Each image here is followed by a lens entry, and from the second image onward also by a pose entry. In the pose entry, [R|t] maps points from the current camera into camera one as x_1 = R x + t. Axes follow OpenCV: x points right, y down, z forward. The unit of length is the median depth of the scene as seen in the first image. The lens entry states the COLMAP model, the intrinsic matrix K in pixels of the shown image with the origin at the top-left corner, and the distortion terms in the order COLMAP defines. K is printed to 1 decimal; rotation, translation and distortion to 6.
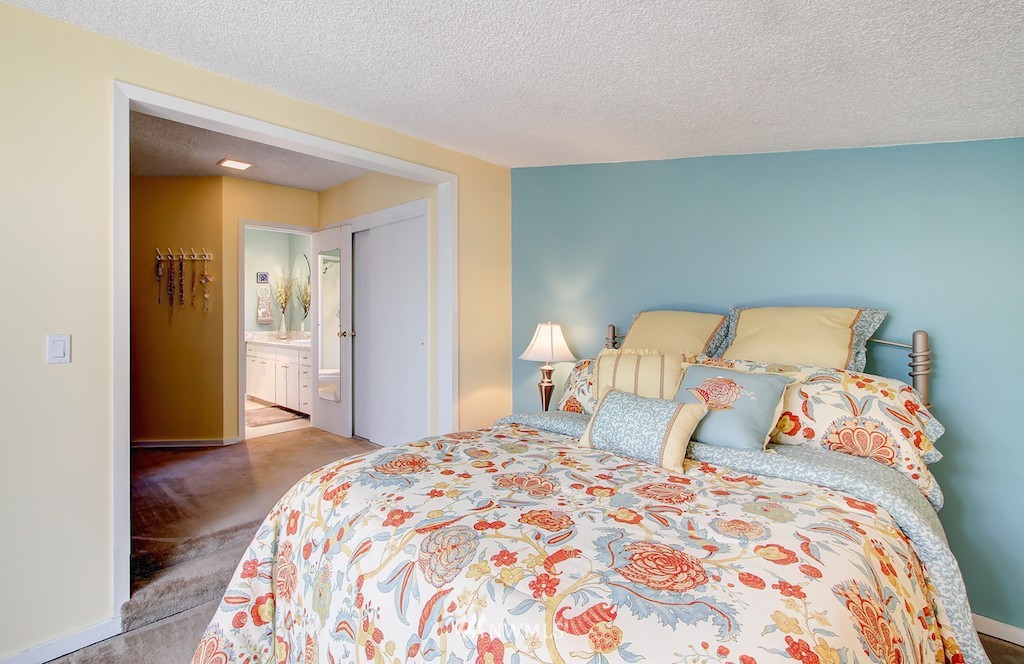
lens RADIAL K [[476.9, 0, 497.6], [0, 476.9, 314.9], [0, 0, 1]] dist [-0.004374, 0.000152]
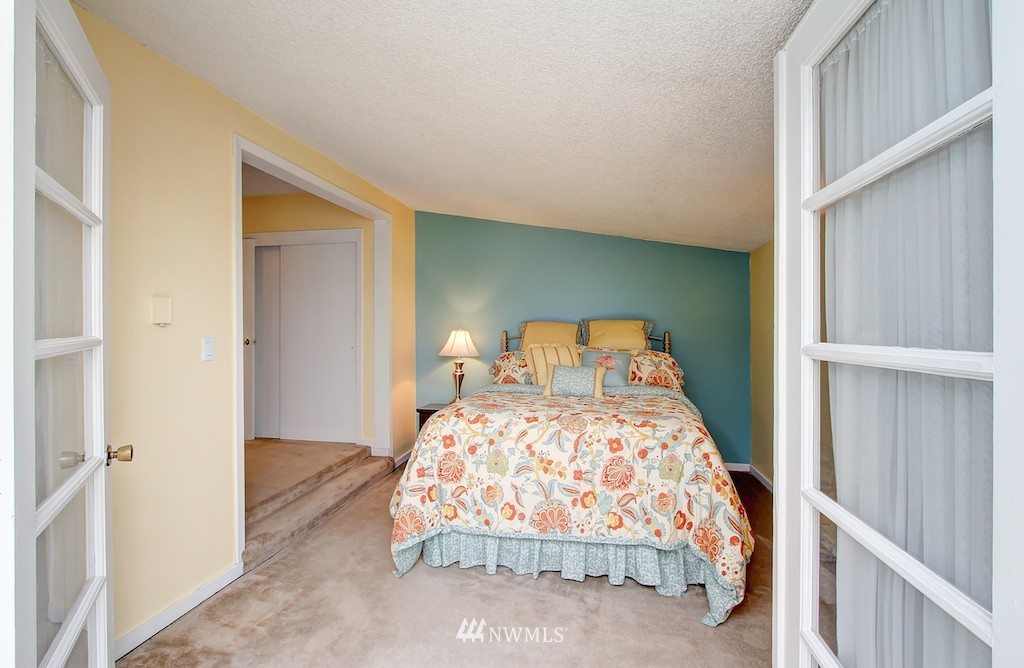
lens RADIAL K [[476.9, 0, 513.1], [0, 476.9, 328.9], [0, 0, 1]] dist [-0.004374, 0.000152]
pose [[0.849474, -0.006017, 0.527596, -0.837555], [-0.000586, 0.999924, 0.012347, -0.004018], [-0.527630, -0.010798, 0.849406, -0.457669]]
